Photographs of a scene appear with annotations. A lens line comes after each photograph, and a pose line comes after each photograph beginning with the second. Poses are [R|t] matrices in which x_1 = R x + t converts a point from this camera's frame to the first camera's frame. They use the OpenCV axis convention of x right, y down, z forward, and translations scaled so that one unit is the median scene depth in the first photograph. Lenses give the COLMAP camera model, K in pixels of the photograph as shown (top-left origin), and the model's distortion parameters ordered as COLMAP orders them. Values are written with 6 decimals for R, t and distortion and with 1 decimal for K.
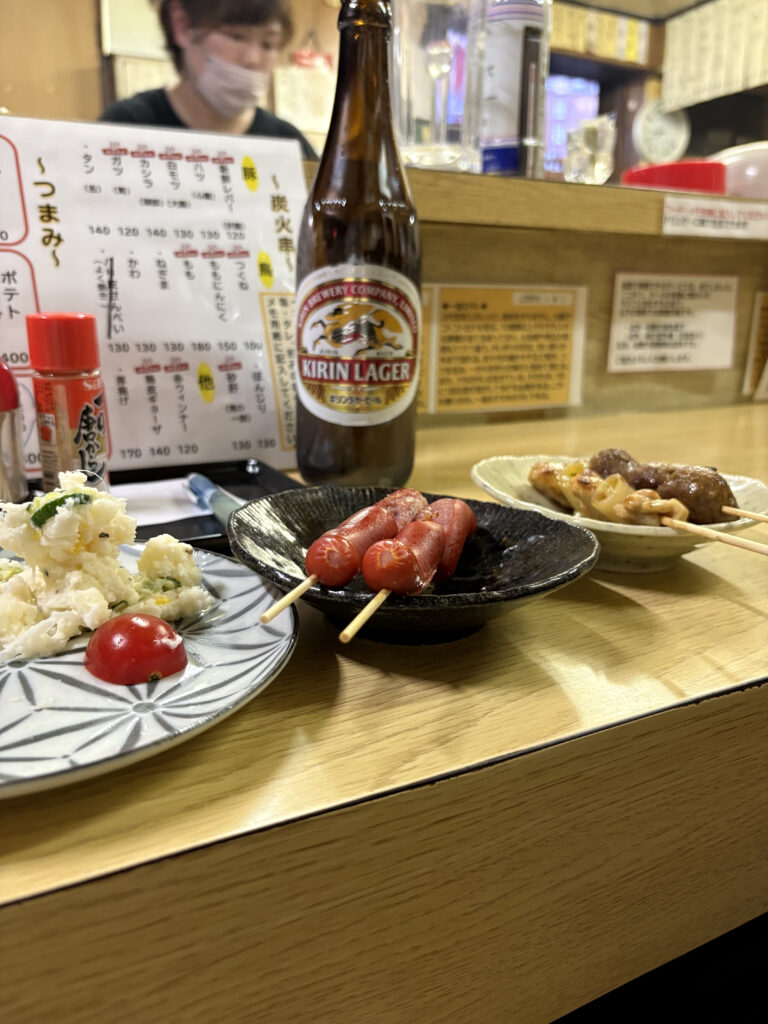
lens RADIAL K [[809.8, 0, 383.1], [0, 809.8, 513.9], [0, 0, 1]] dist [0.000731, 0.004498]
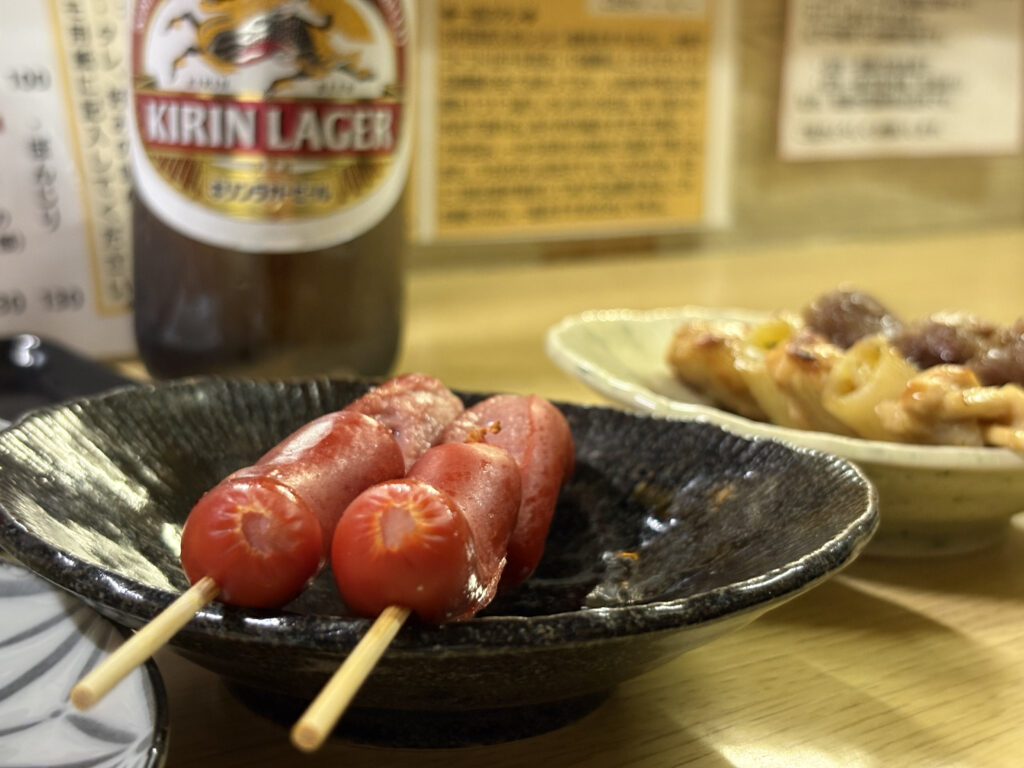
lens RADIAL K [[1617.9, 0, 519.1], [0, 1617.9, 386.1], [0, 0, 1]] dist [0.004059, 0.000000]
pose [[0.990285, -0.022298, 0.137255, -0.023475], [0.030201, 0.997987, -0.055763, 0.017496], [-0.135735, 0.059366, 0.988965, 0.117023]]
